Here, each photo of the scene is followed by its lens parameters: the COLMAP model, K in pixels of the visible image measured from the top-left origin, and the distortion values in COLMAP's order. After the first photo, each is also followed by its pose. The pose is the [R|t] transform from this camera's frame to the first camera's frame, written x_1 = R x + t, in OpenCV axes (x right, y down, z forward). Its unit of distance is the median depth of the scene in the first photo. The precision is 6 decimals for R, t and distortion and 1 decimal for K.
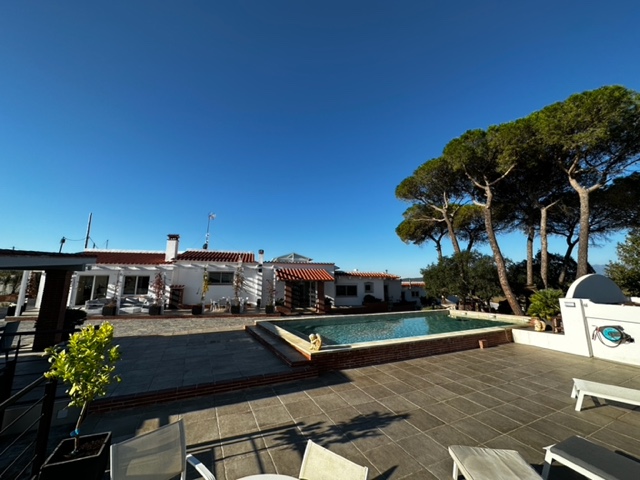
lens RADIAL K [[257.6, 0, 319.2], [0, 257.6, 239.7], [0, 0, 1]] dist [-0.002052, -0.000161]
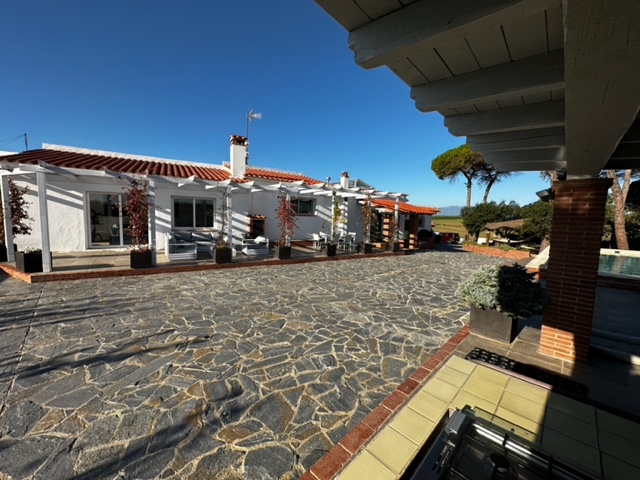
lens RADIAL K [[257.6, 0, 319.2], [0, 257.6, 239.7], [0, 0, 1]] dist [-0.002052, -0.000161]
pose [[0.945471, -0.003569, 0.325686, -0.590243], [-0.077473, 0.968776, 0.235522, 0.064334], [-0.316357, -0.247911, 0.915674, 0.288447]]
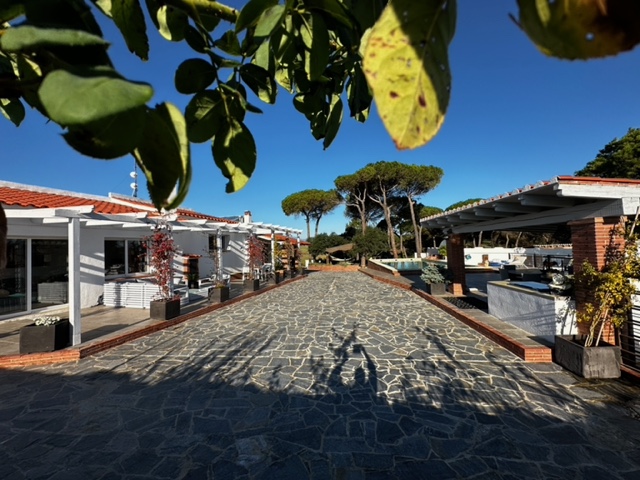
lens RADIAL K [[258.2, 0, 320.3], [0, 258.2, 238.5], [0, 0, 1]] dist [-0.000770, -0.000241]
pose [[0.499809, 0.009770, 0.866081, -0.926677], [-0.109045, 0.992690, 0.051731, 0.064386], [-0.859244, -0.120297, 0.497221, 0.366534]]
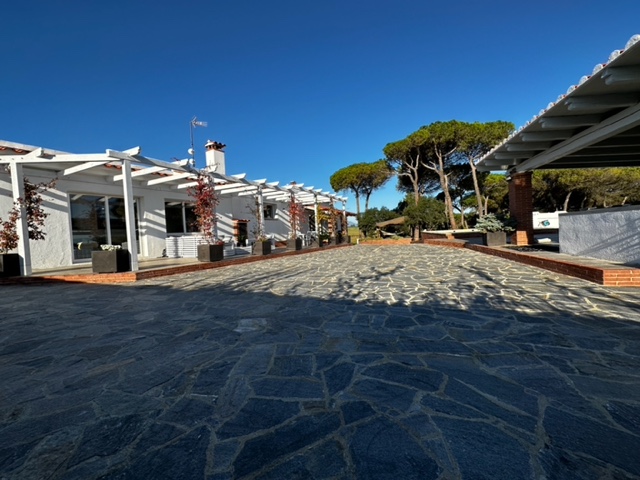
lens RADIAL K [[257.6, 0, 319.2], [0, 257.6, 239.7], [0, 0, 1]] dist [-0.002052, -0.000161]
pose [[0.670937, -0.055207, 0.739457, -0.898175], [-0.065782, 0.988861, 0.133513, 0.122874], [-0.738591, -0.138222, 0.659832, 0.343006]]
